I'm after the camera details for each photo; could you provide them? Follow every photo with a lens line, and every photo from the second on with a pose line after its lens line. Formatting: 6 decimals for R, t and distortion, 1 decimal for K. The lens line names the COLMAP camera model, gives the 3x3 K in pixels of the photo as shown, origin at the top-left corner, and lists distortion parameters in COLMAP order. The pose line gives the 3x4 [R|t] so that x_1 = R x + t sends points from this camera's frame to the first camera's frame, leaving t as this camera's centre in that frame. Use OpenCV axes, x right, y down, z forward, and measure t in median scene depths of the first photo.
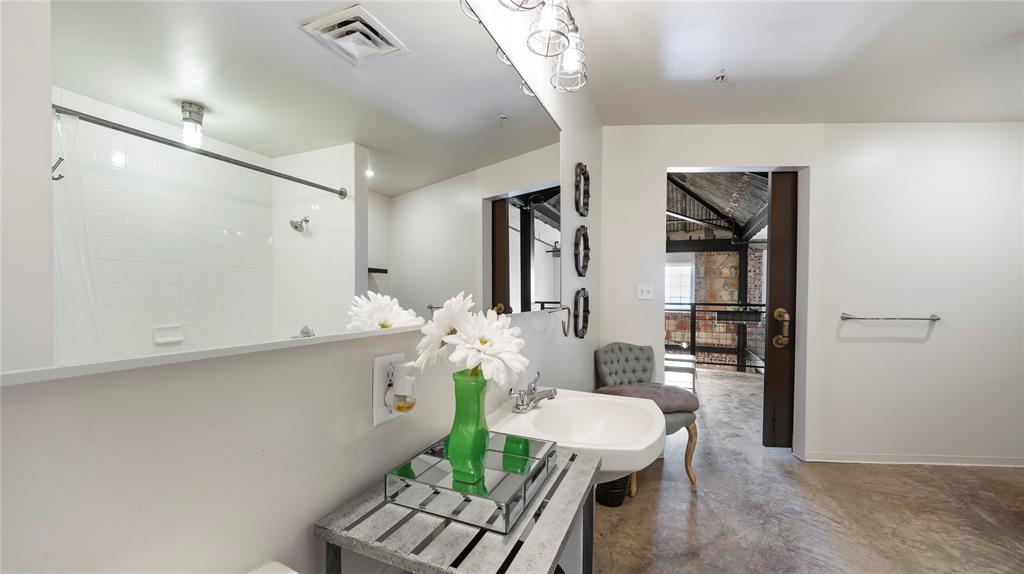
lens RADIAL K [[393.4, 0, 510.3], [0, 393.4, 299.5], [0, 0, 1]] dist [0.000328, -0.000275]
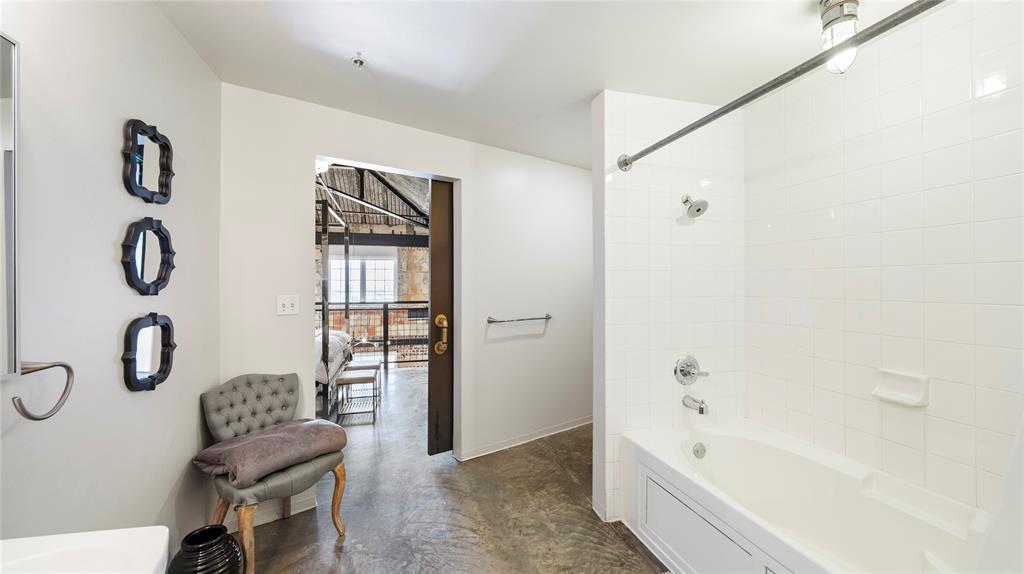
lens RADIAL K [[400.0, 0, 507.1], [0, 400.0, 284.3], [0, 0, 1]] dist [-0.000976, -0.000074]
pose [[0.780441, -0.010877, 0.625135, 0.187323], [0.018531, 0.999812, -0.005739, -0.049973], [-0.624955, 0.016063, 0.780496, 0.092049]]
